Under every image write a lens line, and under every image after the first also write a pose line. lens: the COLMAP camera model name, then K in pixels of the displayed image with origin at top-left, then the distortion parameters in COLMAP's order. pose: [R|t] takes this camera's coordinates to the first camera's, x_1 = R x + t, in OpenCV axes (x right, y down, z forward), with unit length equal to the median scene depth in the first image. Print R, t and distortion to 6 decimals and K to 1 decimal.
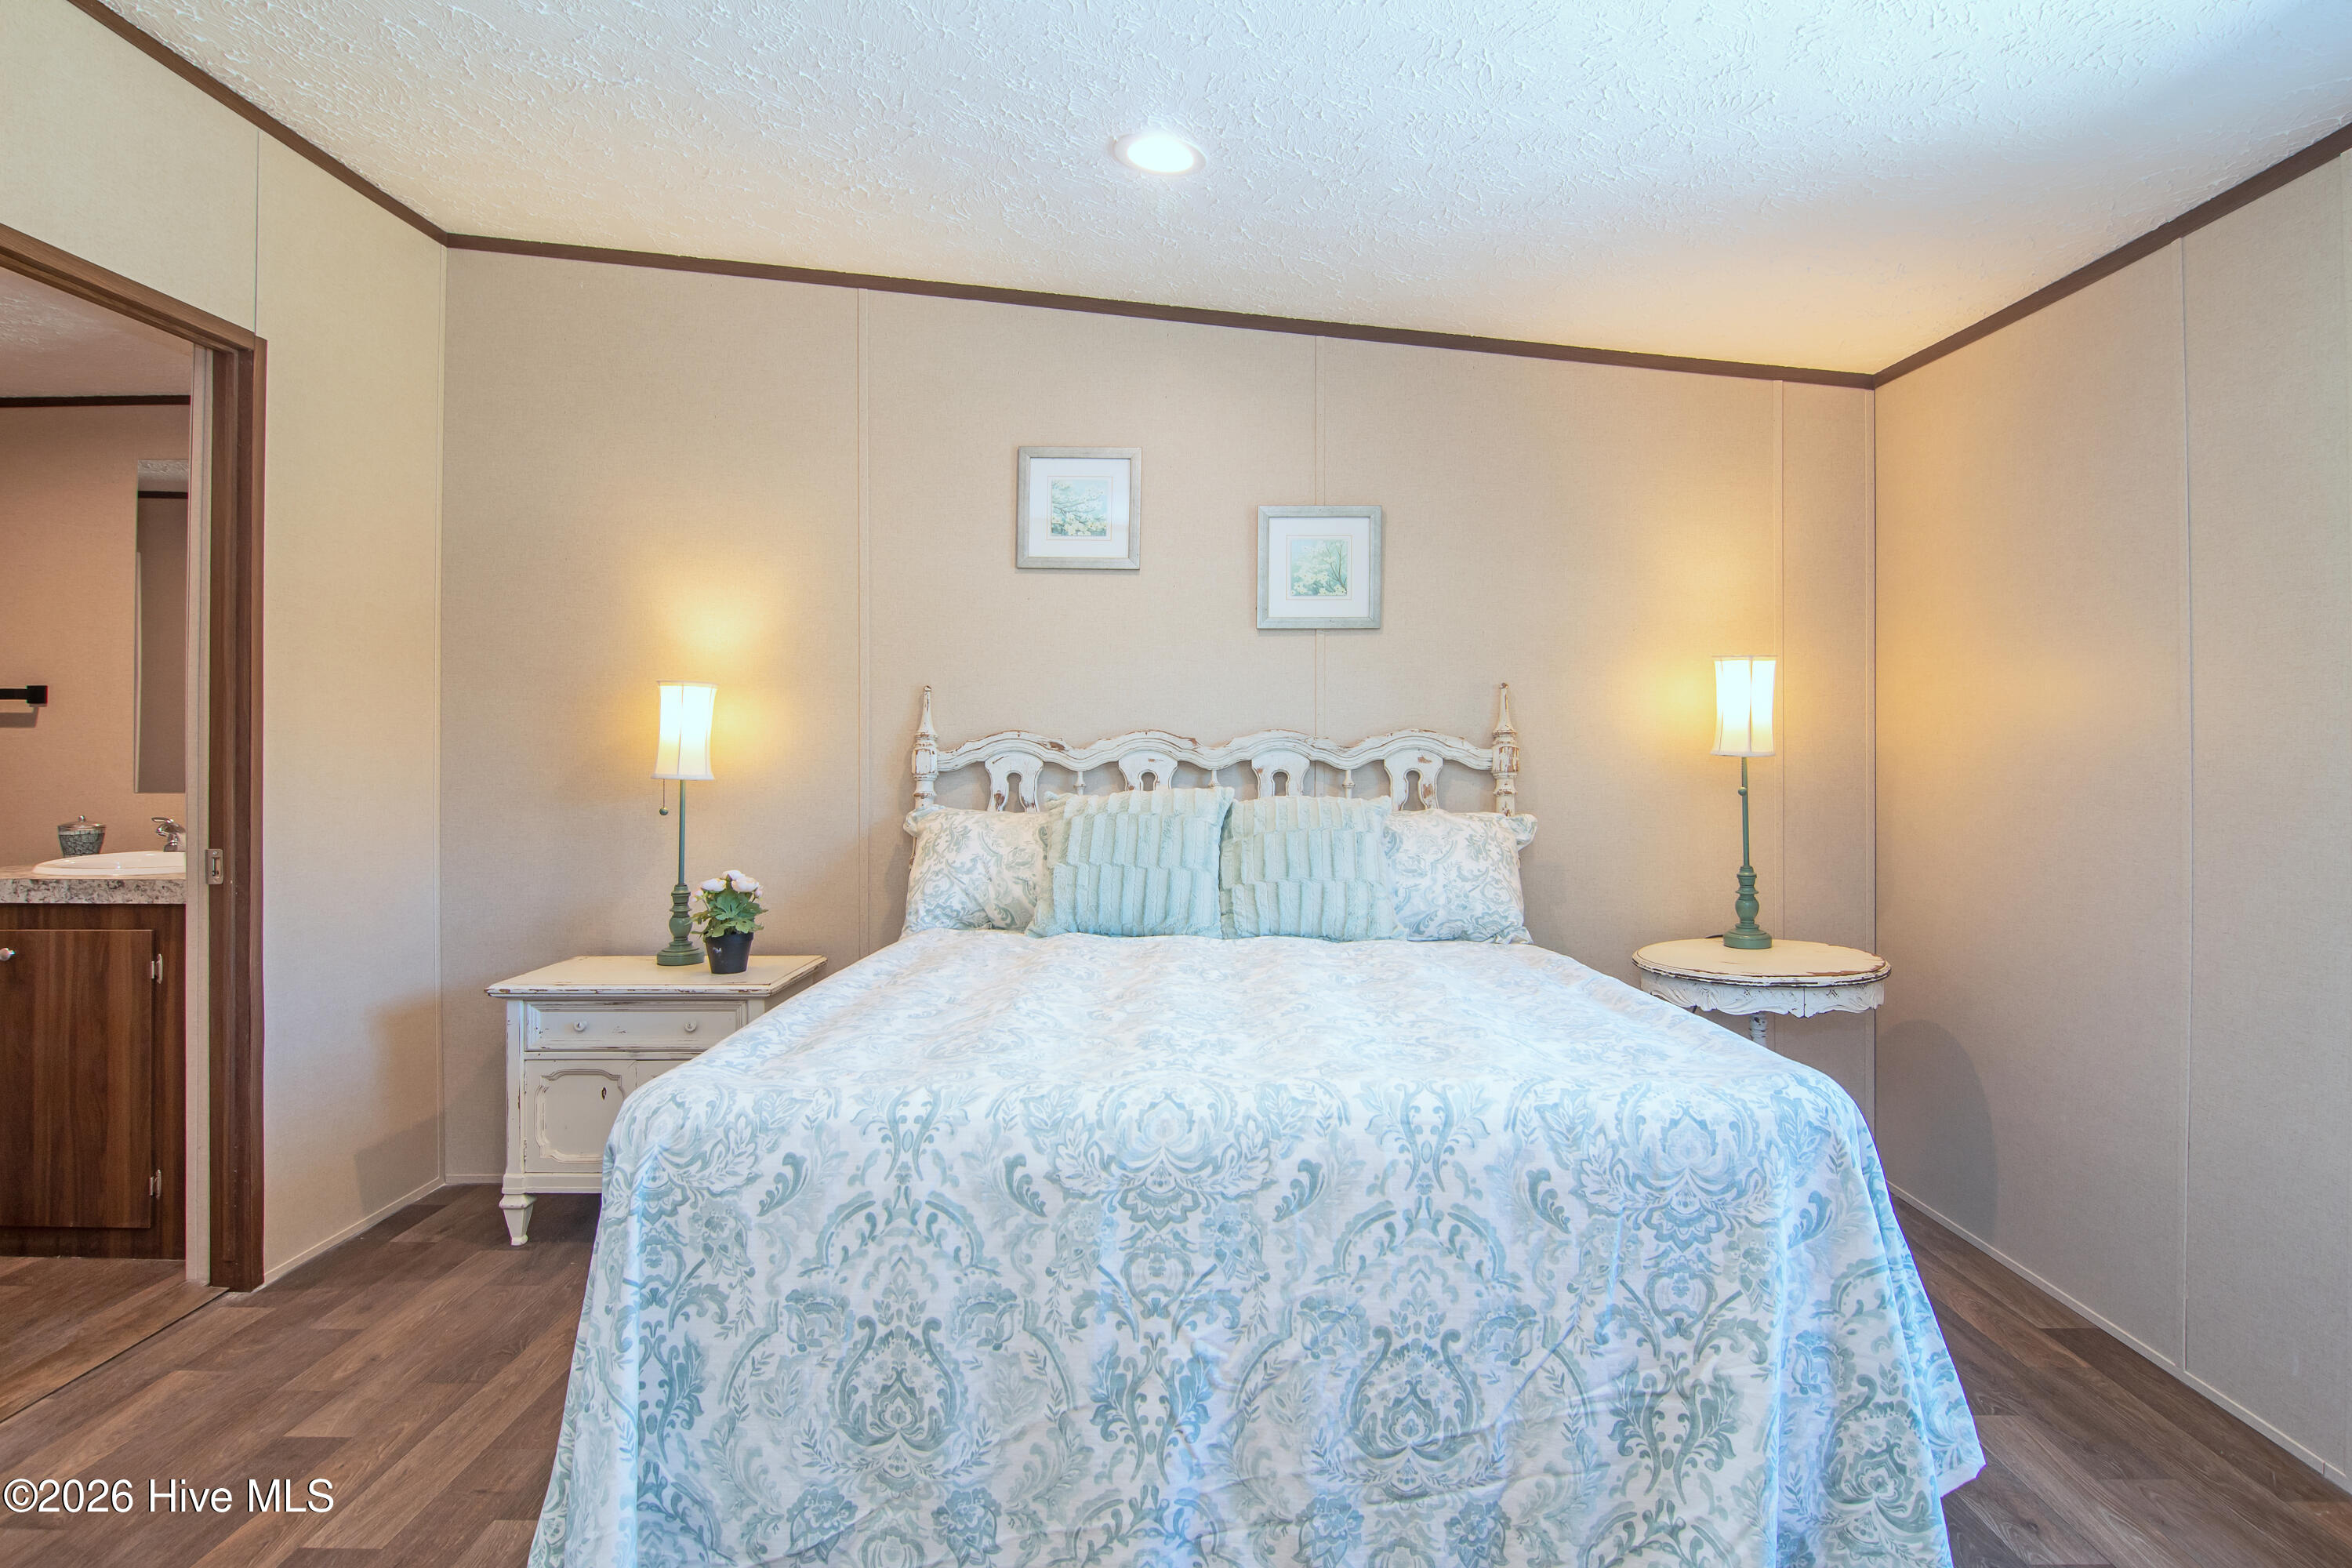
lens RADIAL K [[1330.8, 0, 1179.5], [0, 1330.8, 779.2], [0, 0, 1]] dist [-0.007589, -0.008125]
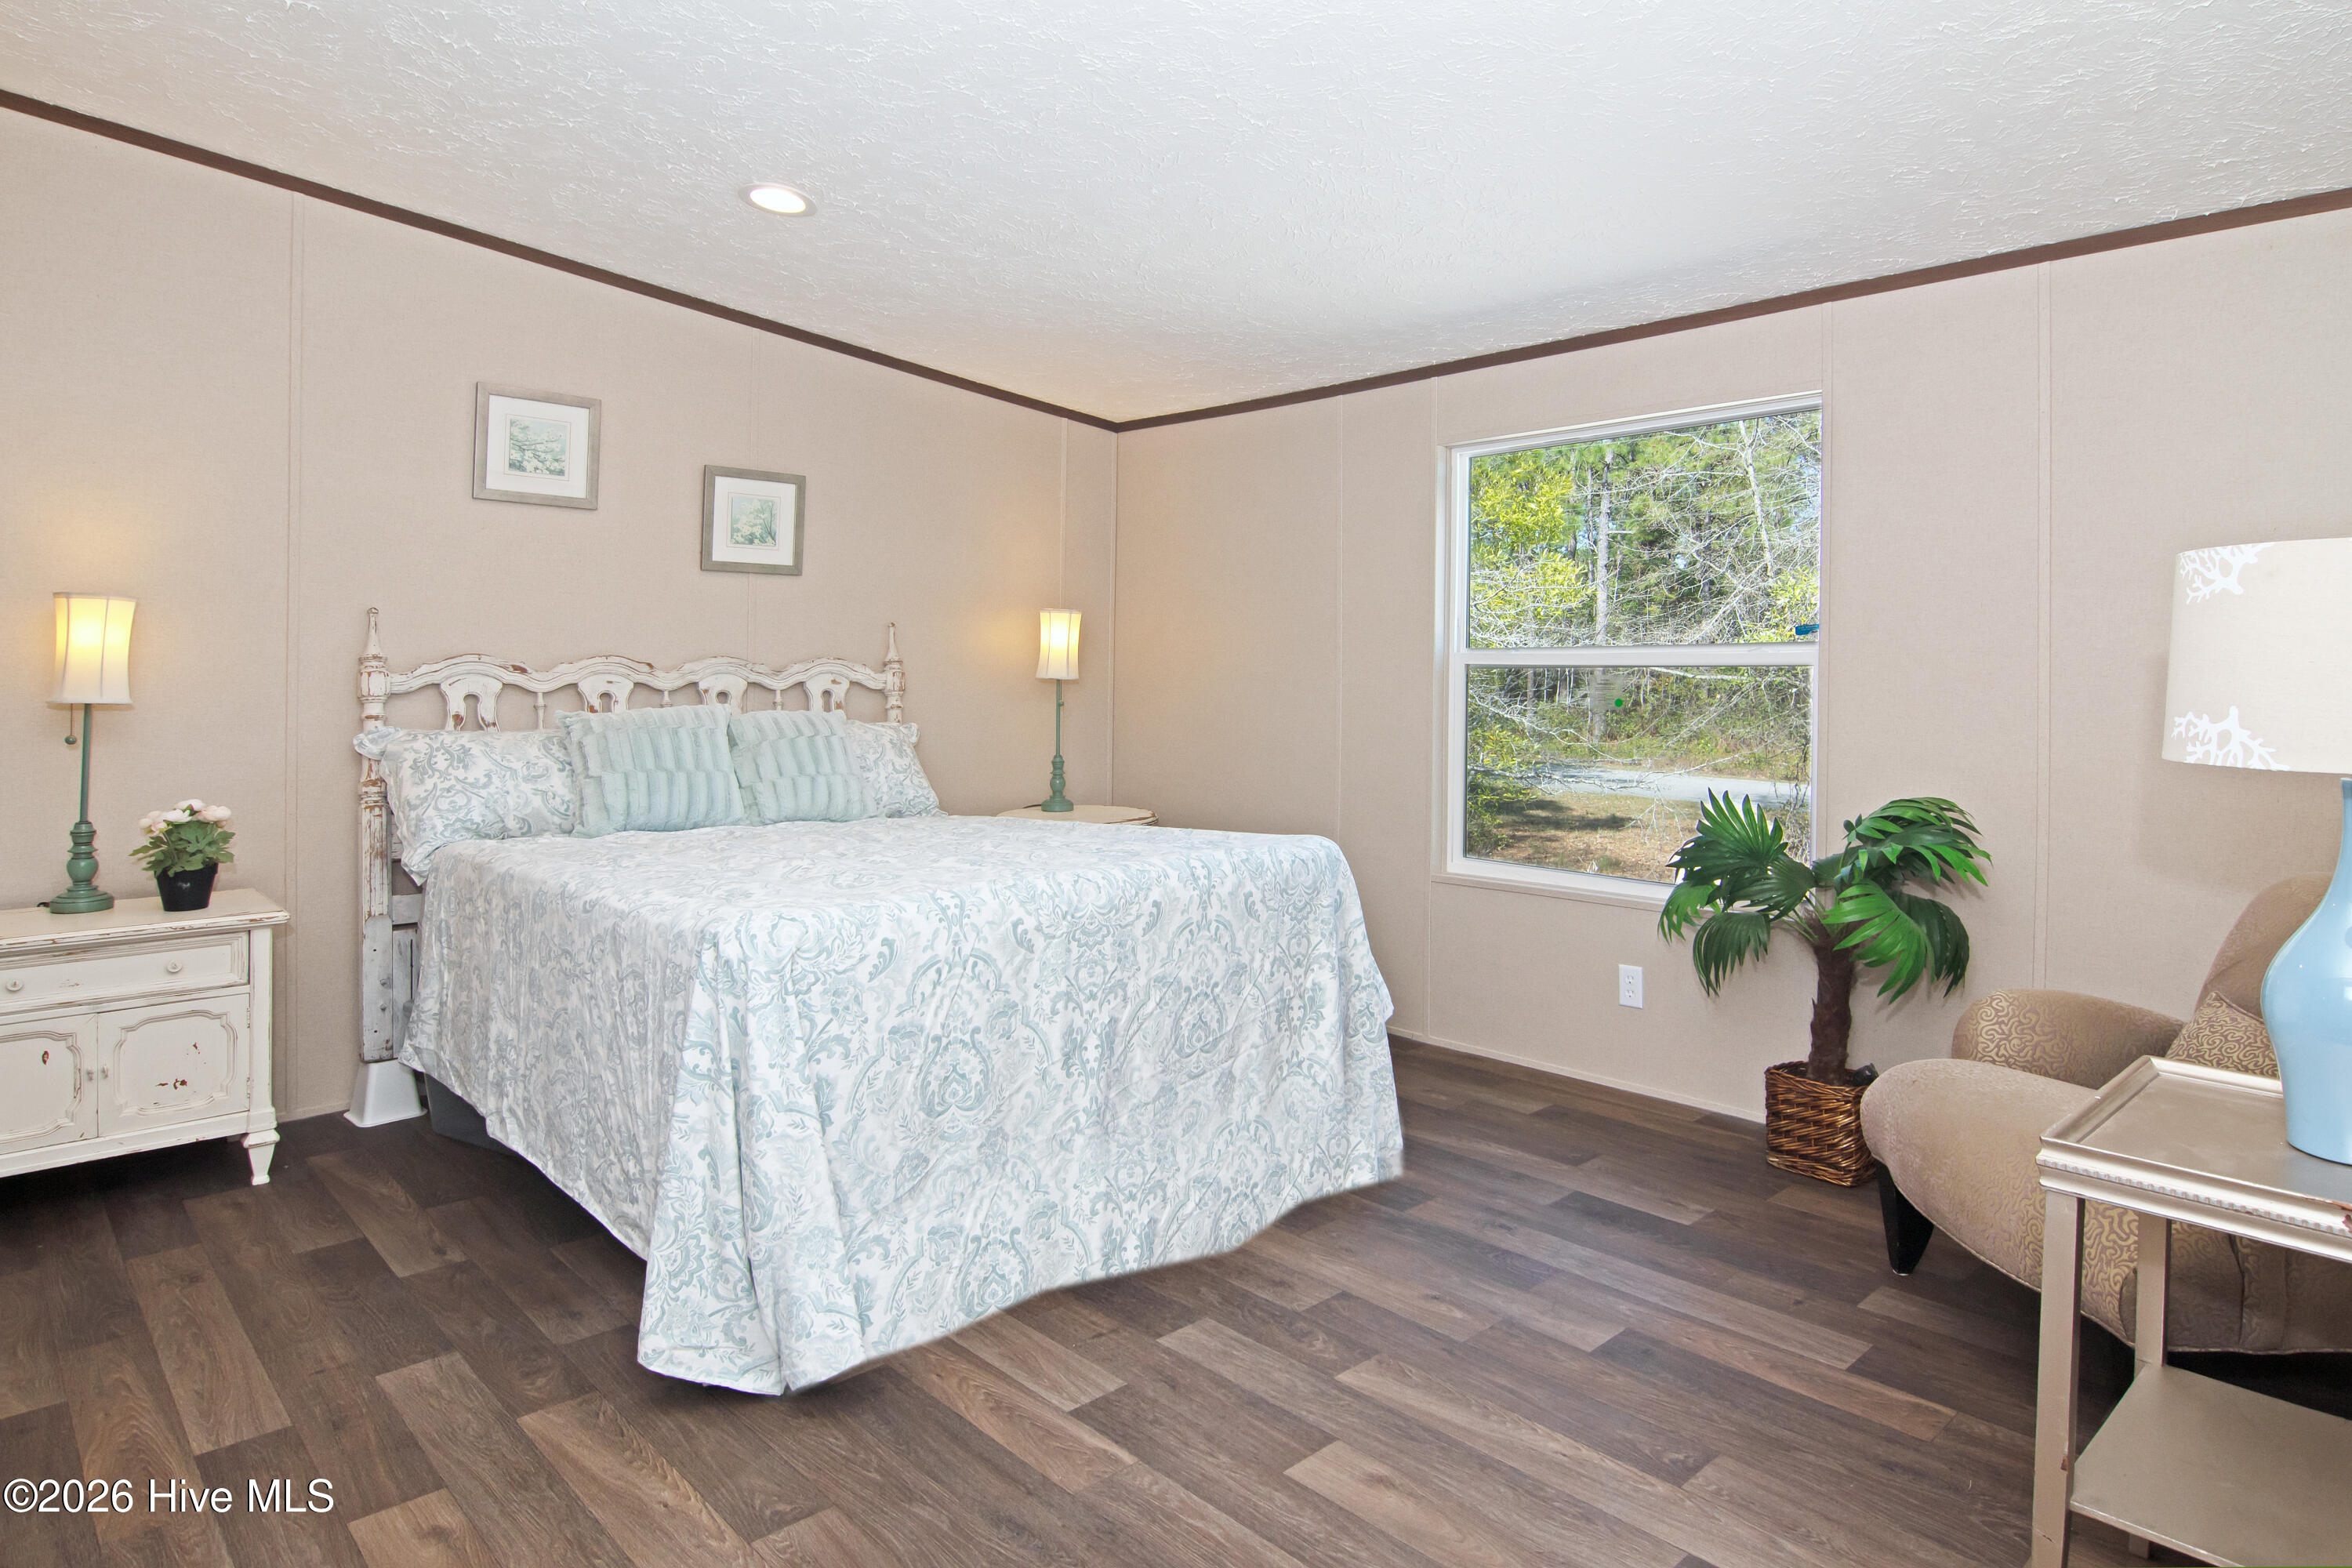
lens RADIAL K [[1330.8, 0, 1142.3], [0, 1330.8, 718.1], [0, 0, 1]] dist [-0.007589, -0.008125]
pose [[0.746868, -0.017410, 0.664744, -0.518607], [0.010559, 0.999842, 0.014322, 0.005934], [-0.664888, -0.003677, 0.746934, -0.156913]]
